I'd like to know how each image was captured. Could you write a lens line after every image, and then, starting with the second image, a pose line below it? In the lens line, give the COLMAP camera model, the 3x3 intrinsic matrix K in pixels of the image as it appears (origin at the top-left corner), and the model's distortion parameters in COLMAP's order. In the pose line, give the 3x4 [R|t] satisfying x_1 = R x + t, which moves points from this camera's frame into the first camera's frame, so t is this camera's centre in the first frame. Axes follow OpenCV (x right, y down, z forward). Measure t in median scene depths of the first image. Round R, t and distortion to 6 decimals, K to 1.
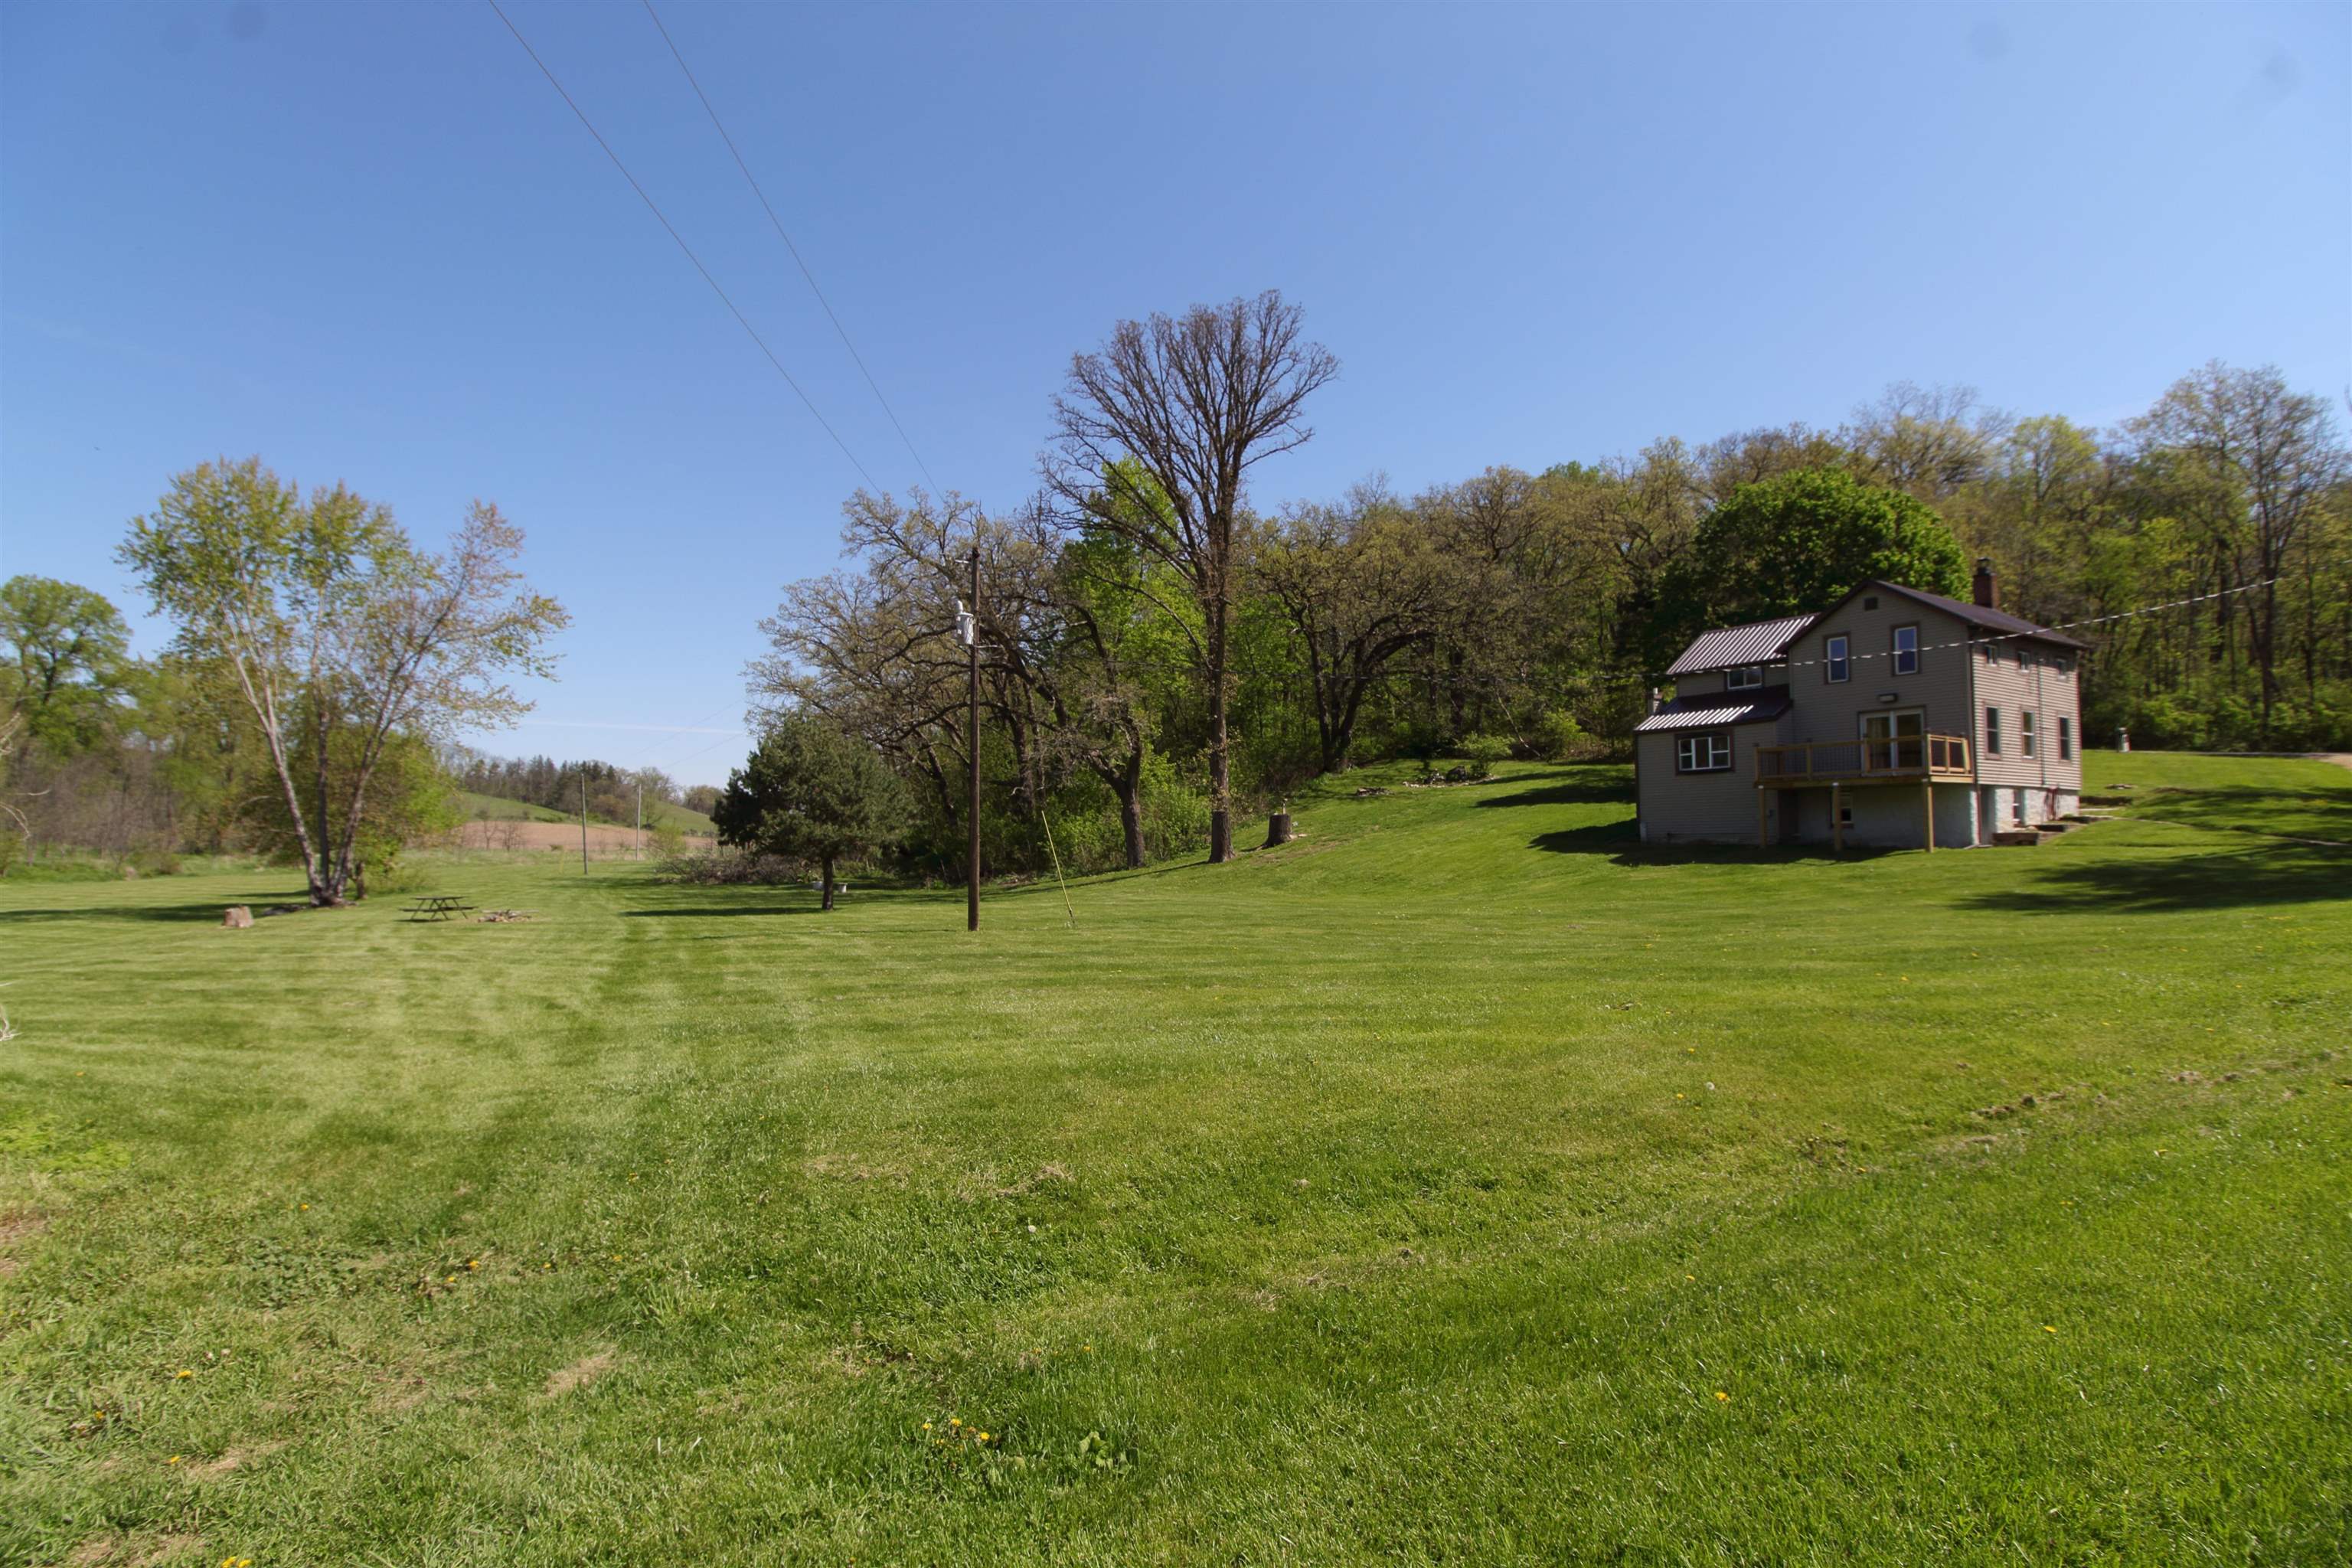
lens RADIAL K [[1098.0, 0, 1176.1], [0, 1098.0, 790.2], [0, 0, 1]] dist [-0.016826, -0.004303]
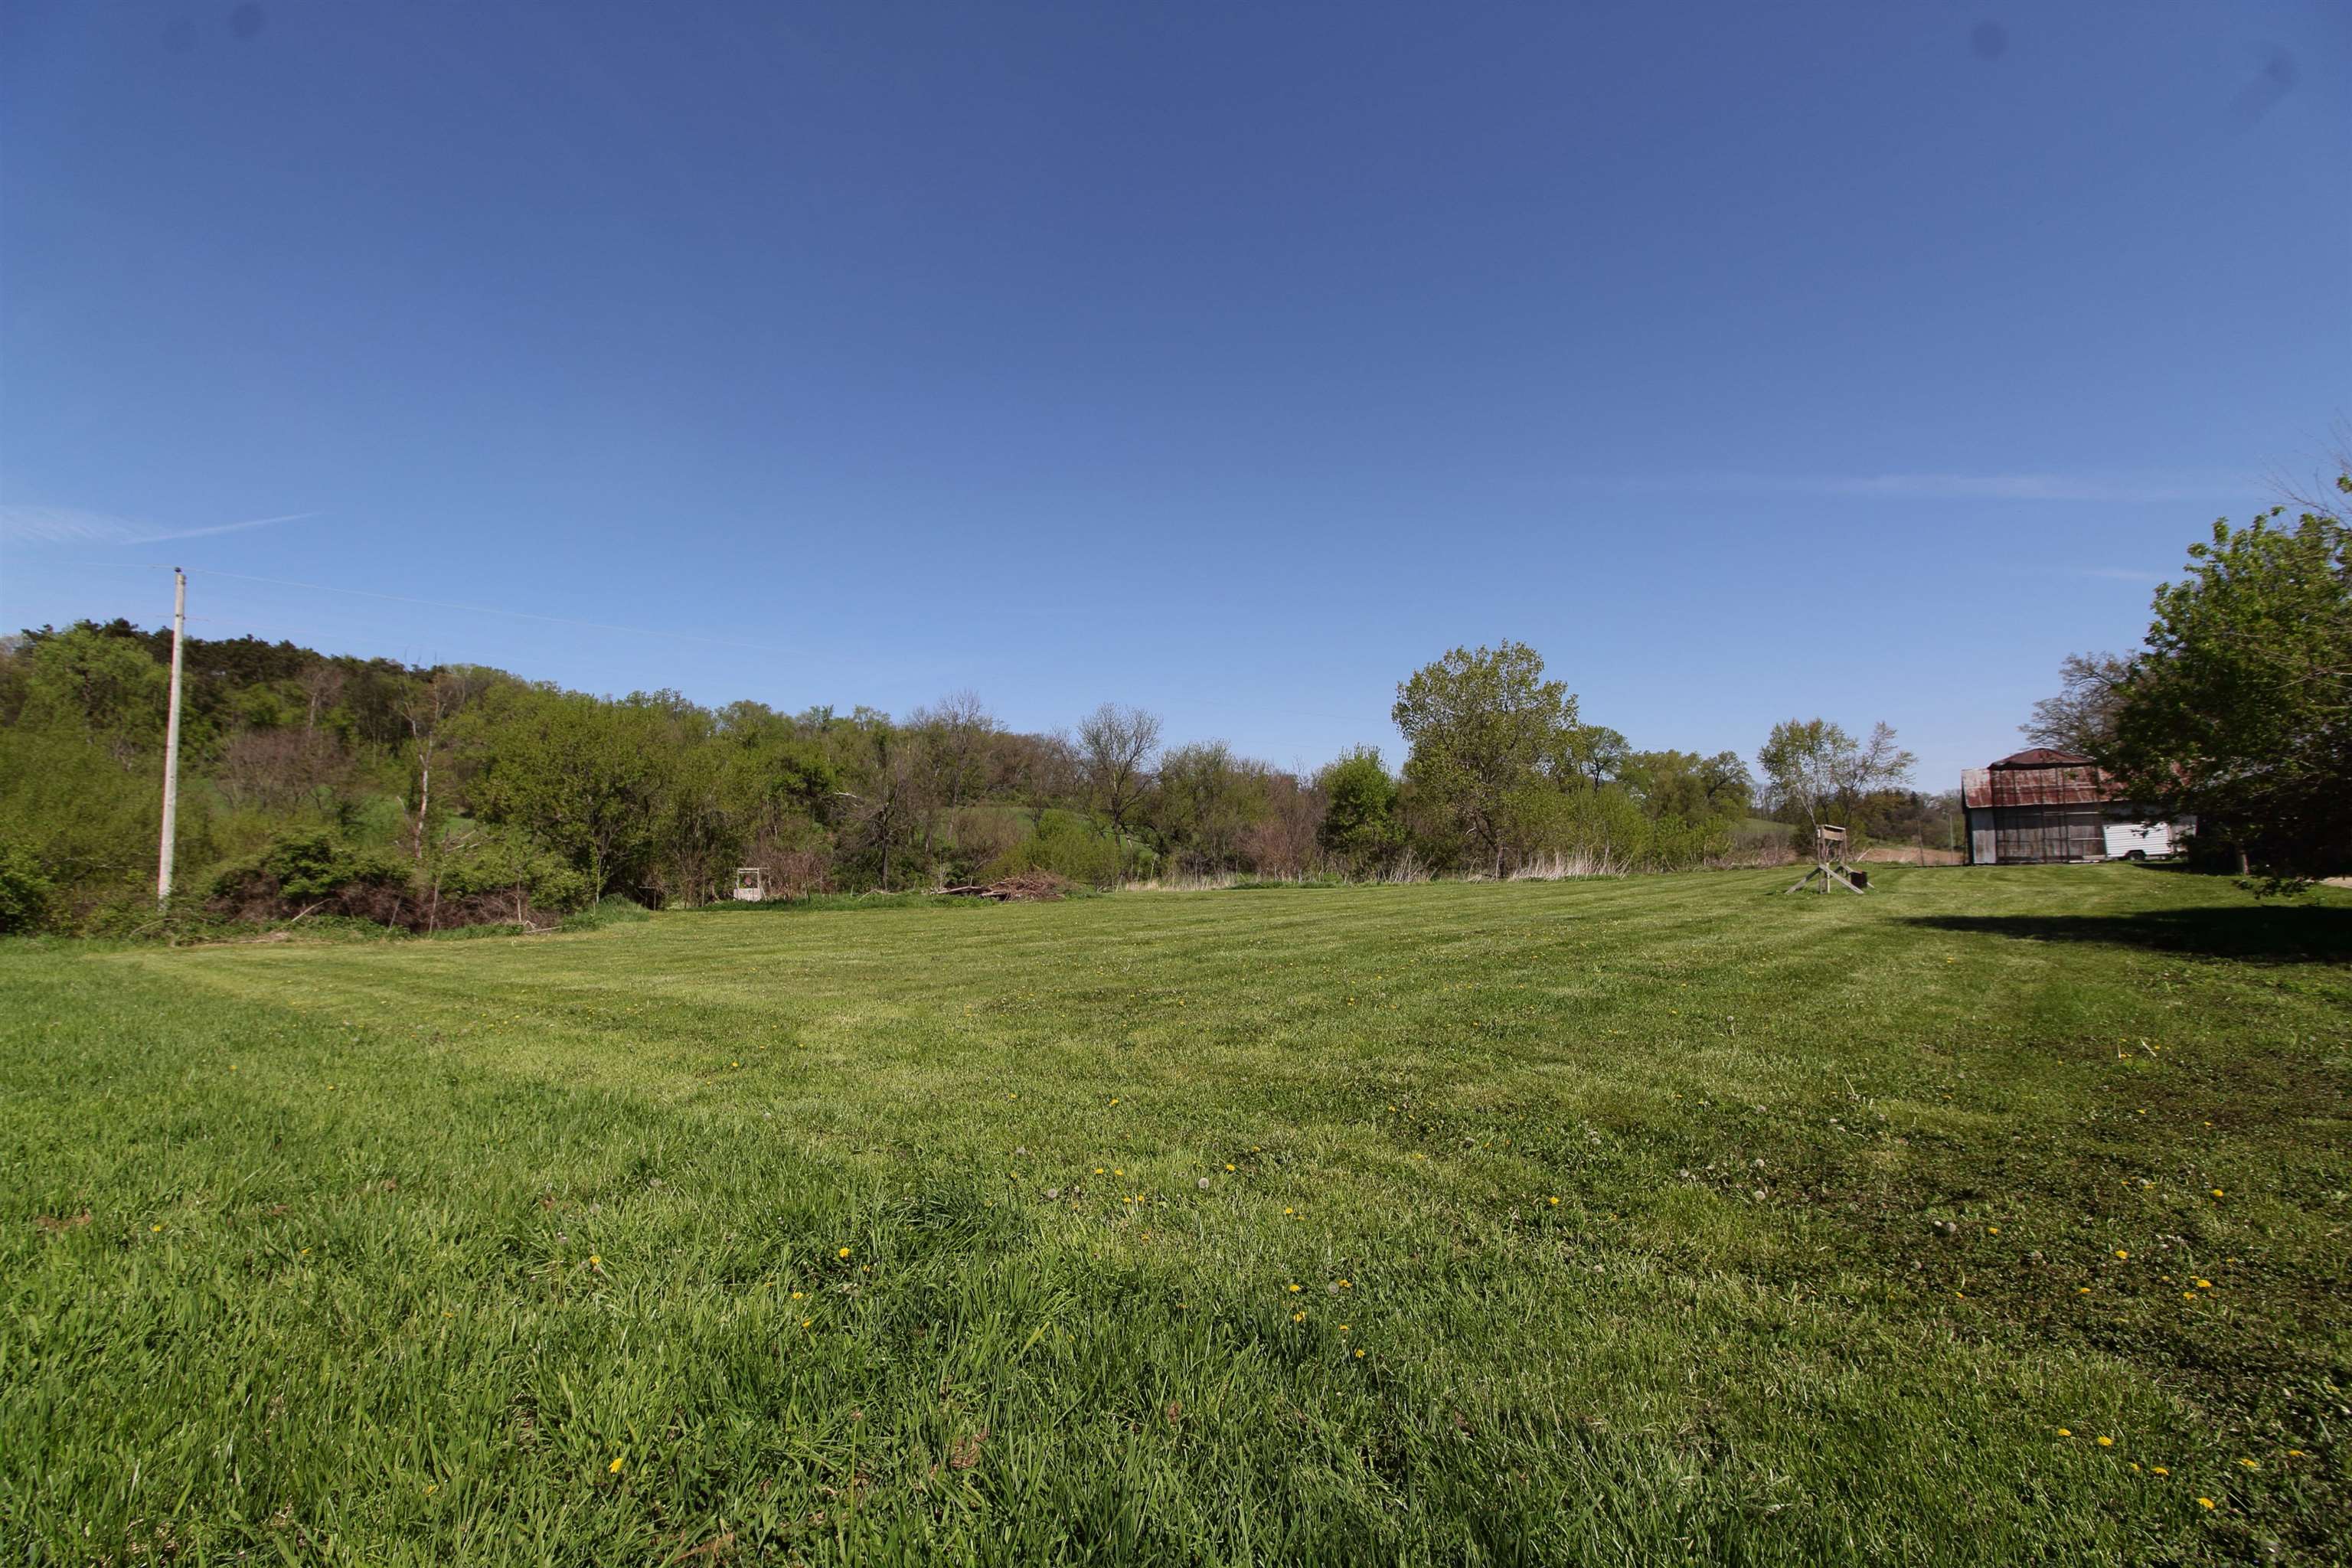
lens RADIAL K [[1098.0, 0, 1175.9], [0, 1098.0, 782.4], [0, 0, 1]] dist [-0.016826, -0.004303]
pose [[0.477548, -0.079547, -0.874997, 0.765084], [0.050862, 0.996726, -0.062855, -0.041225], [0.877132, -0.014487, 0.480030, -1.599895]]
